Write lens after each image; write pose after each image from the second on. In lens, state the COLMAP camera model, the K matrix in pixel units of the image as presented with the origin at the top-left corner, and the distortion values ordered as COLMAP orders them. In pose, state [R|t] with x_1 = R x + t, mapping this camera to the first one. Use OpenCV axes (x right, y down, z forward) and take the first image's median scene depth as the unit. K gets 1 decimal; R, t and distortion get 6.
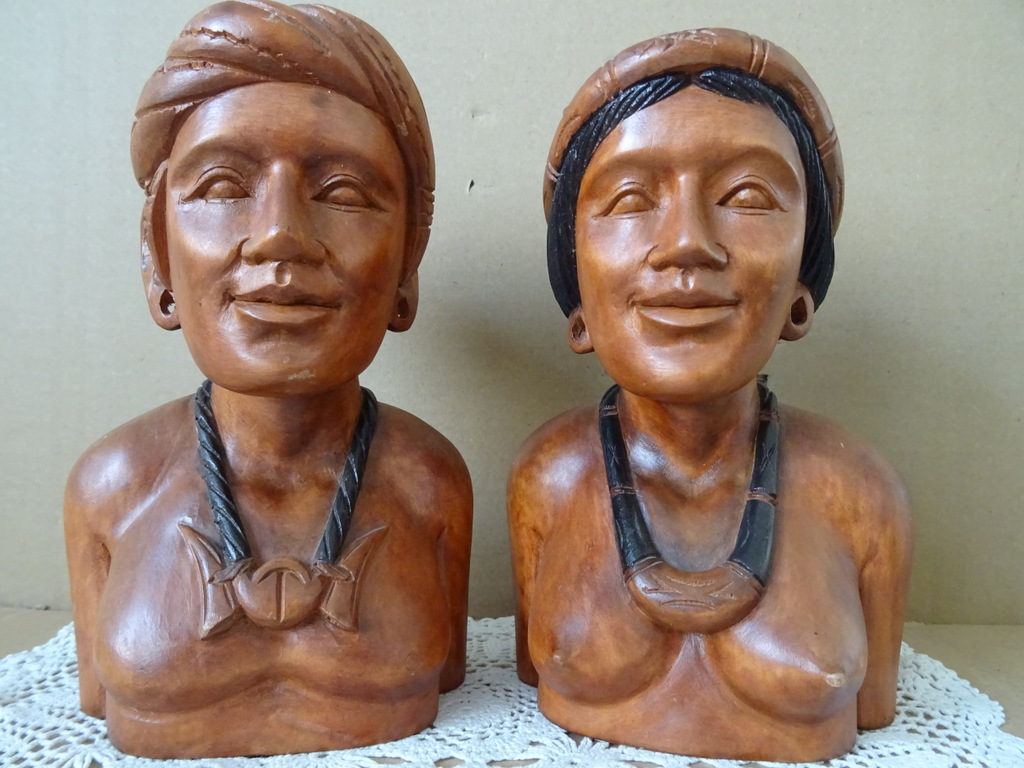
lens RADIAL K [[818.2, 0, 510.1], [0, 818.2, 352.9], [0, 0, 1]] dist [0.004894, -0.003695]
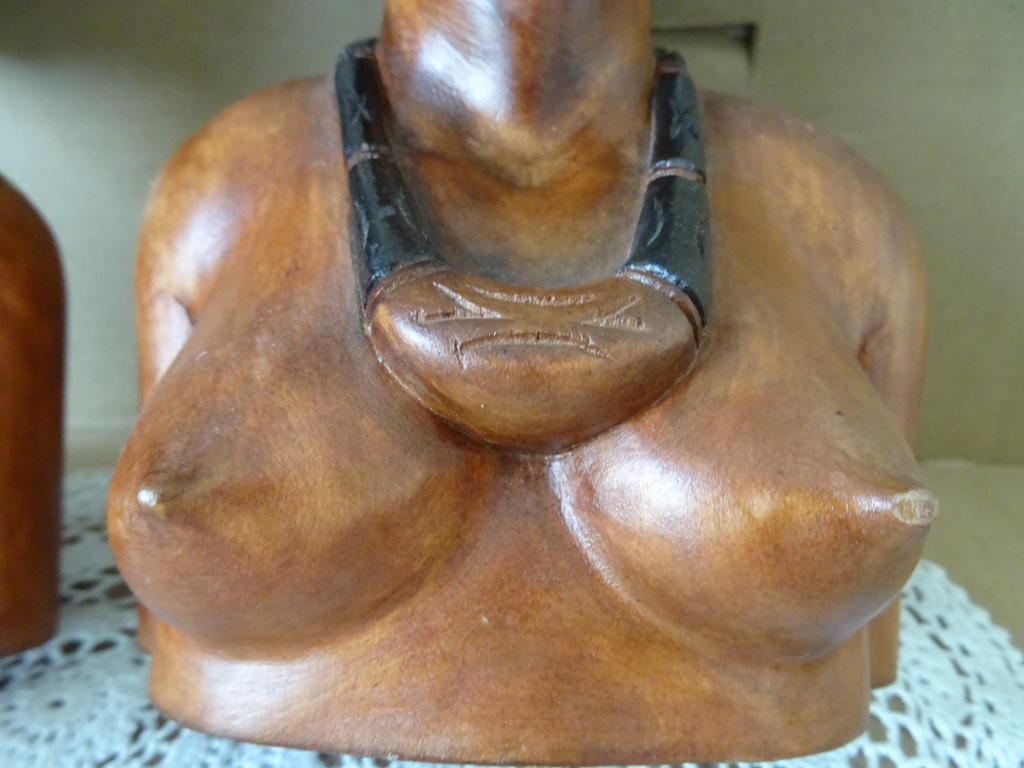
lens RADIAL K [[818.2, 0, 510.1], [0, 818.2, 352.9], [0, 0, 1]] dist [0.004894, -0.003695]
pose [[0.967421, 0.042999, 0.249496, 0.110655], [-0.024622, 0.996780, -0.076316, 0.325922], [-0.251974, 0.067687, 0.965364, 0.613691]]
